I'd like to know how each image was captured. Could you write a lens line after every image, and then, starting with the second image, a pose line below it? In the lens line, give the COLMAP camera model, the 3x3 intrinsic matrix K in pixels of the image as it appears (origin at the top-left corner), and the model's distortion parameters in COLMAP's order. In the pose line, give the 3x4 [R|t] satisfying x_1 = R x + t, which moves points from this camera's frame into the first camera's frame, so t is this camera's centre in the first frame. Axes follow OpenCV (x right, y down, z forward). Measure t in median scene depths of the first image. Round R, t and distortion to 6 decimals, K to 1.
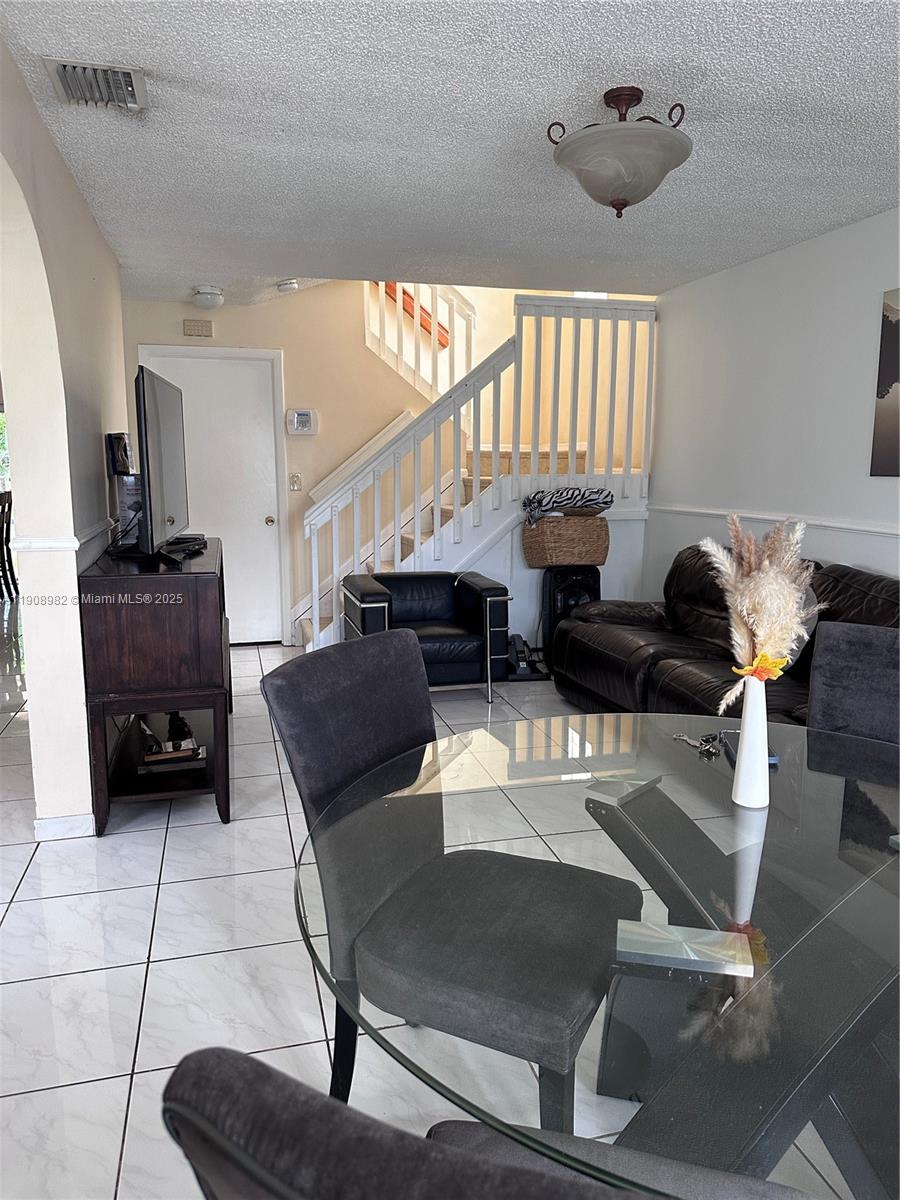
lens RADIAL K [[830.2, 0, 450.0], [0, 830.2, 600.0], [0, 0, 1]] dist [0.169636, -0.261574]
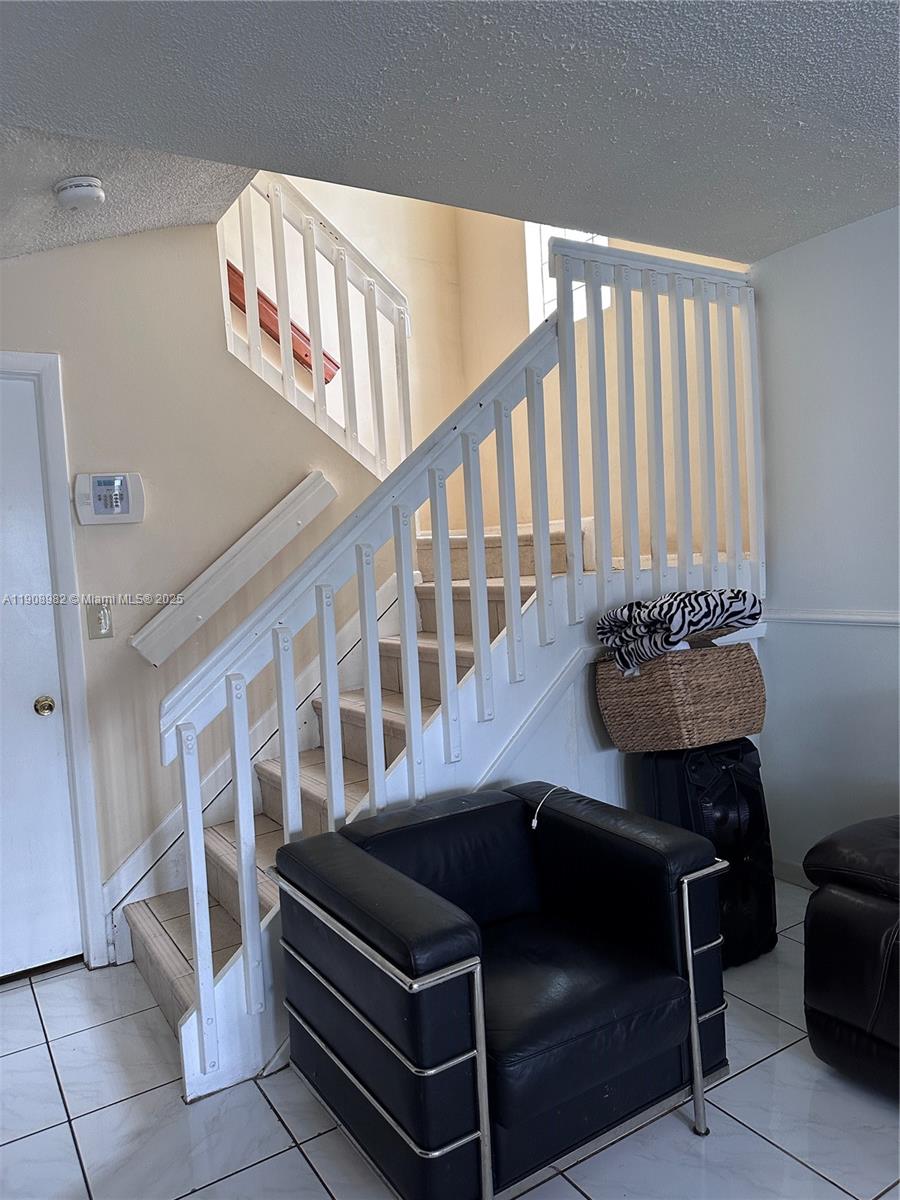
lens RADIAL K [[826.9, 0, 450.0], [0, 826.9, 600.0], [0, 0, 1]] dist [0.077840, -0.144236]
pose [[0.952579, -0.073876, 0.295188, -0.147320], [0.107418, 0.989267, -0.099058, -0.092037], [-0.284702, 0.126069, 0.950290, 0.535506]]
